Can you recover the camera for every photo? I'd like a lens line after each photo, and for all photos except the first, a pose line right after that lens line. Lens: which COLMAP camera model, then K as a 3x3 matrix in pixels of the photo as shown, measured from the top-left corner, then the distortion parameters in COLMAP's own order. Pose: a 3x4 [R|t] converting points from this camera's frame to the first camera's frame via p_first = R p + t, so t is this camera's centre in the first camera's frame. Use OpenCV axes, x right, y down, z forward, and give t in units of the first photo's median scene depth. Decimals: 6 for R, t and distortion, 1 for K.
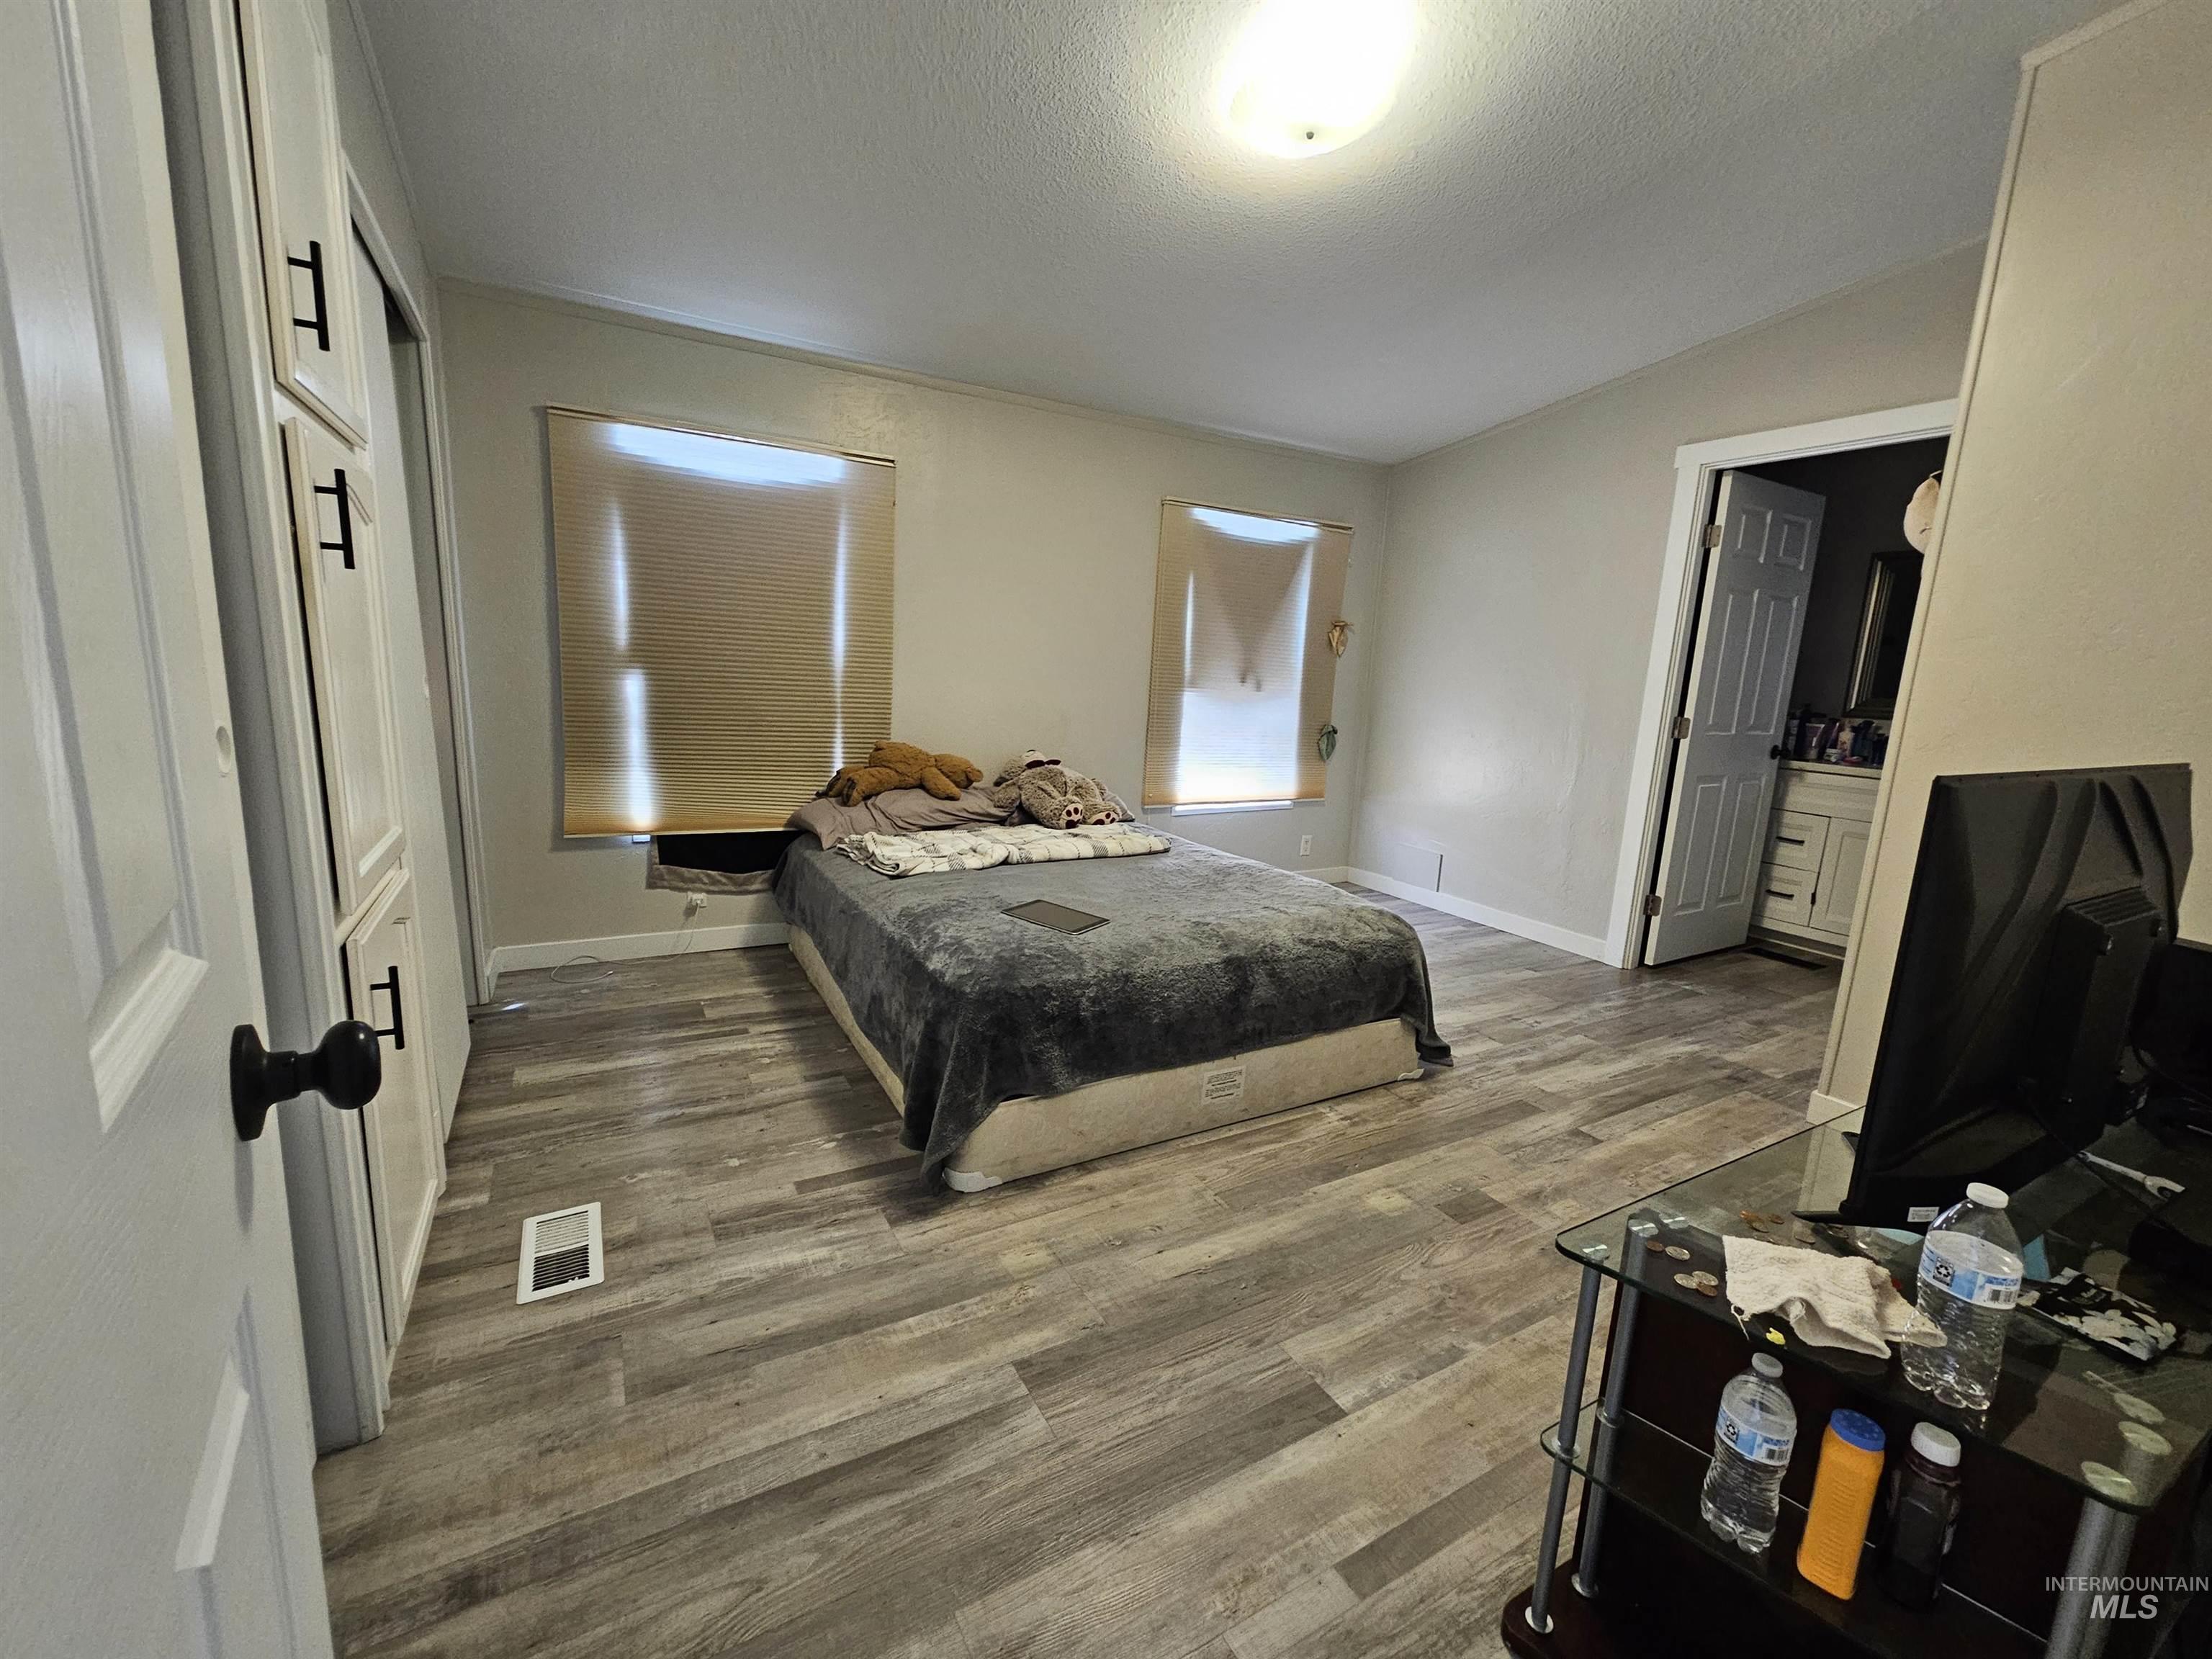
lens RADIAL K [[904.1, 0, 1106.8], [0, 904.1, 828.7], [0, 0, 1]] dist [0.001507, 0.000035]
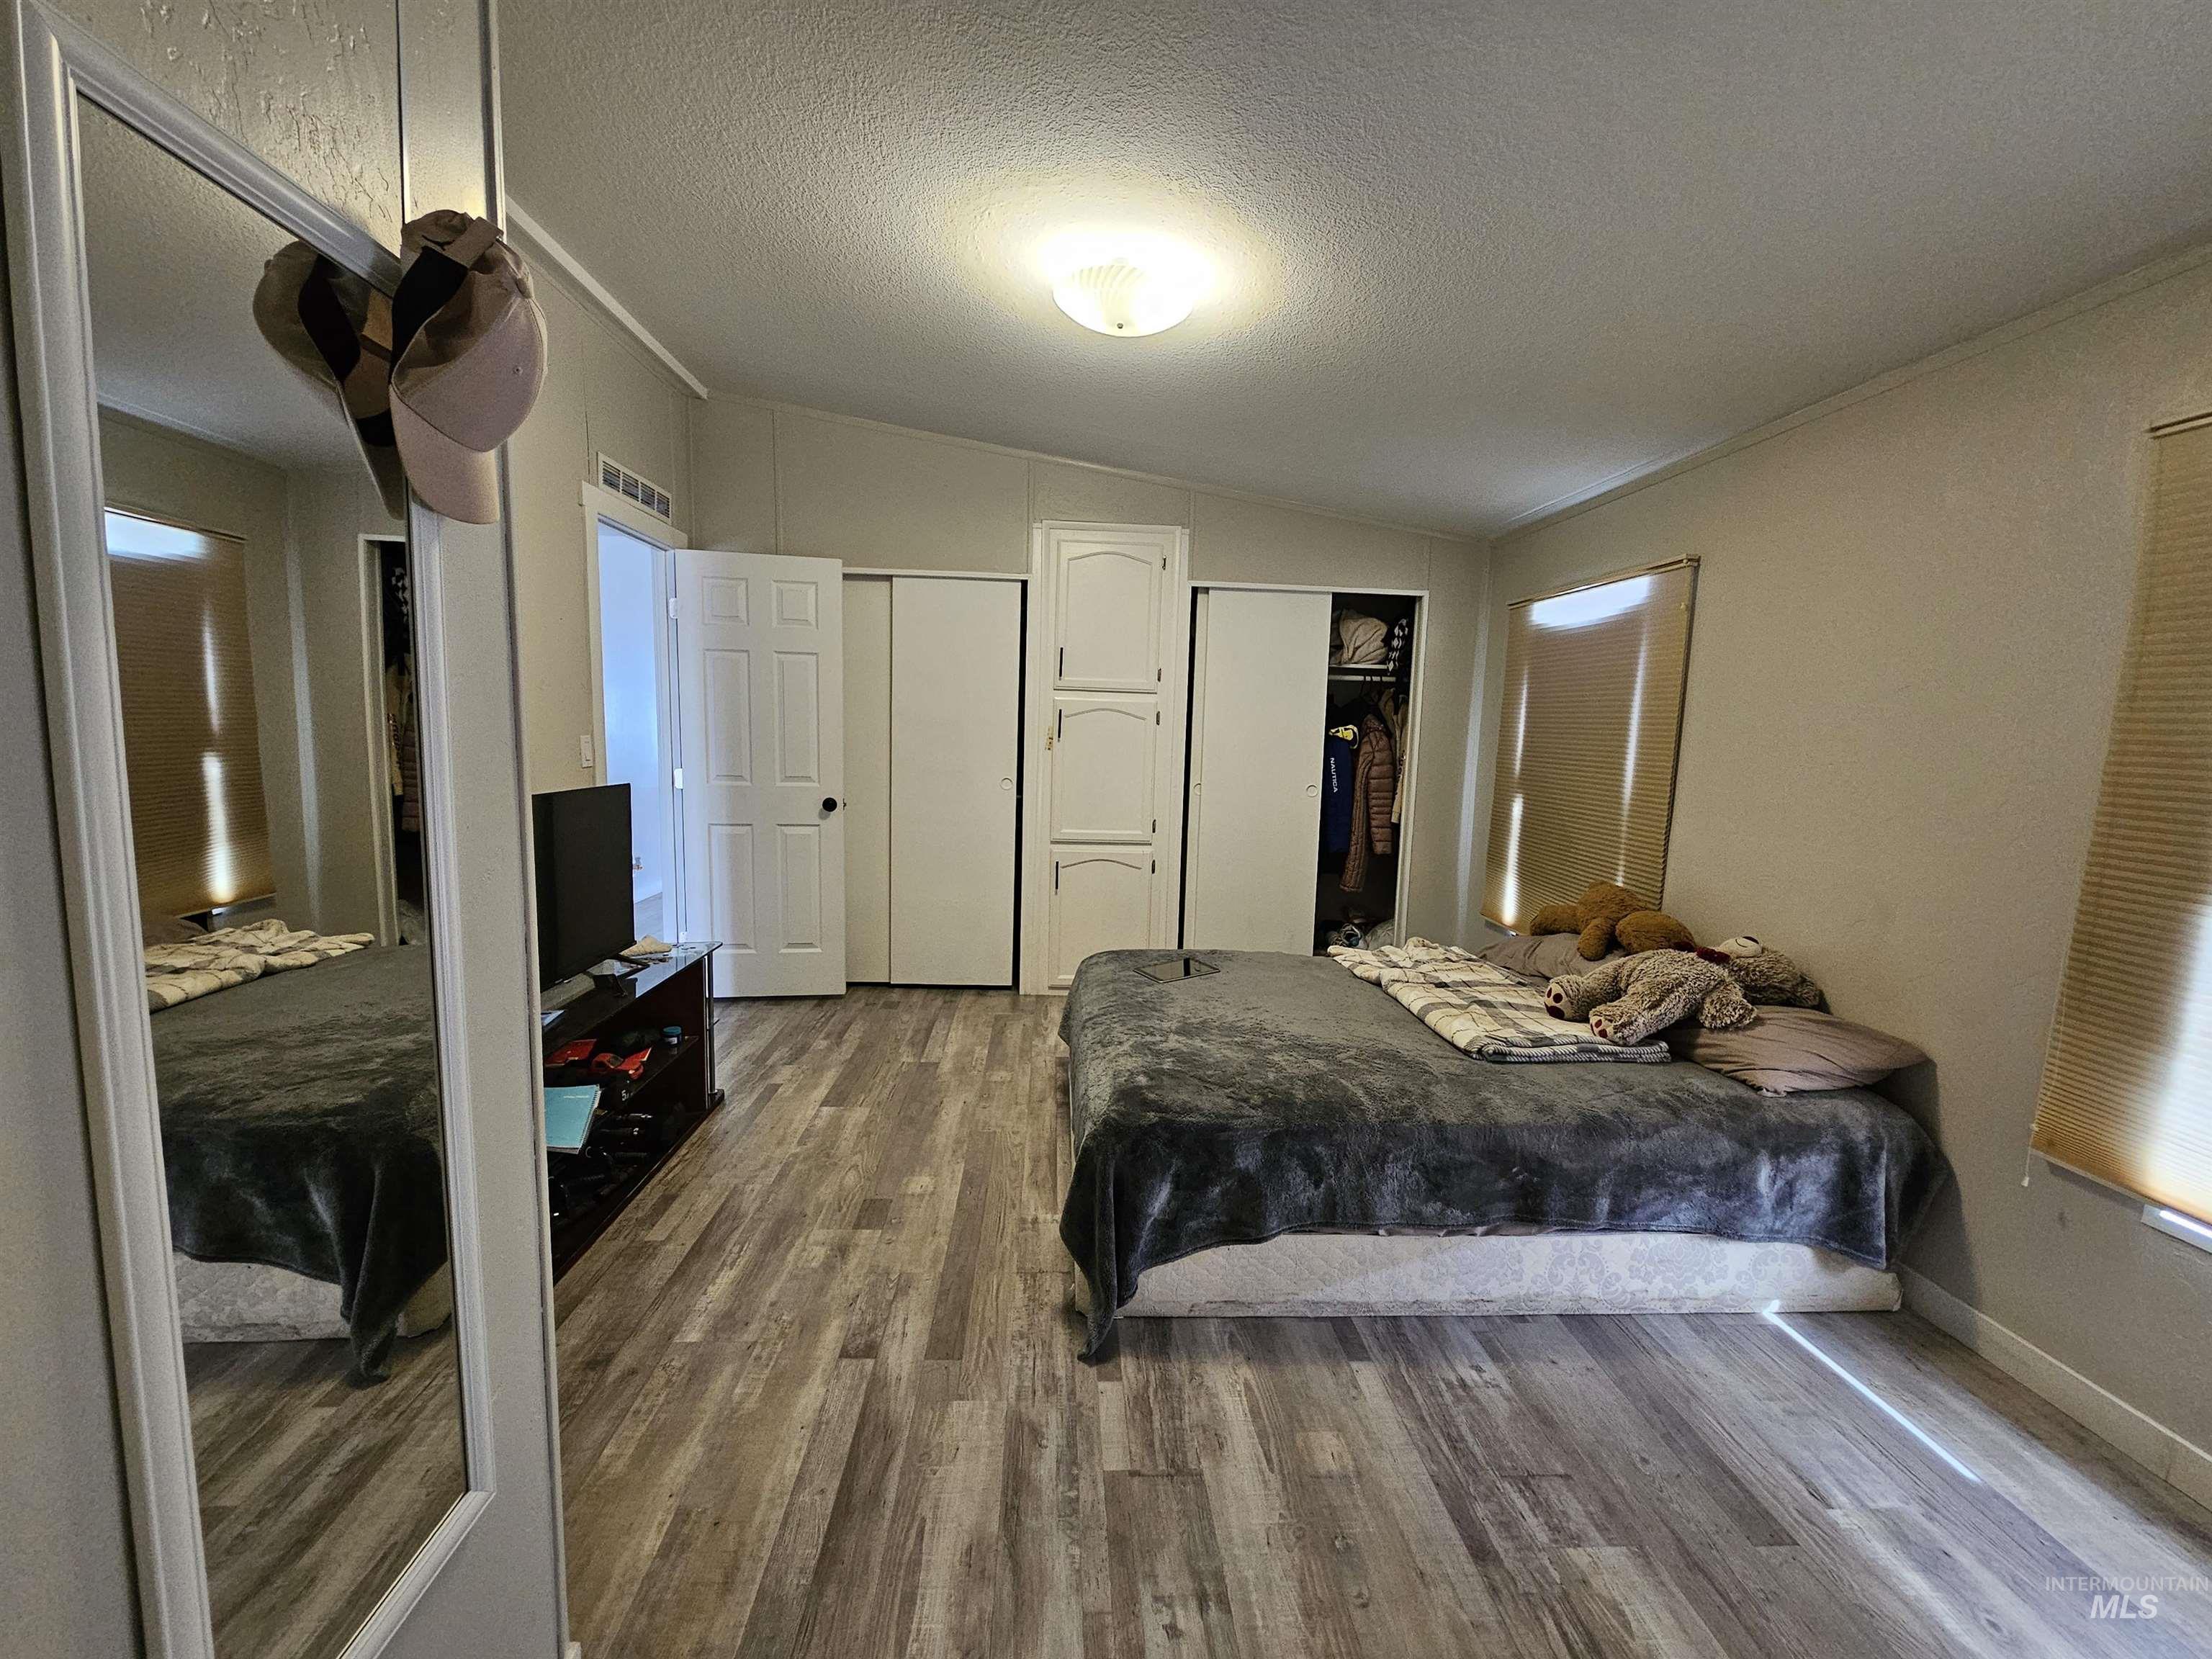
lens RADIAL K [[904.1, 0, 1109.2], [0, 904.1, 834.4], [0, 0, 1]] dist [0.001507, 0.000035]
pose [[-0.432237, 0.041840, -0.900789, 1.169494], [-0.216844, 0.964789, 0.148863, -0.264713], [0.875300, 0.259675, -0.407945, 1.451739]]
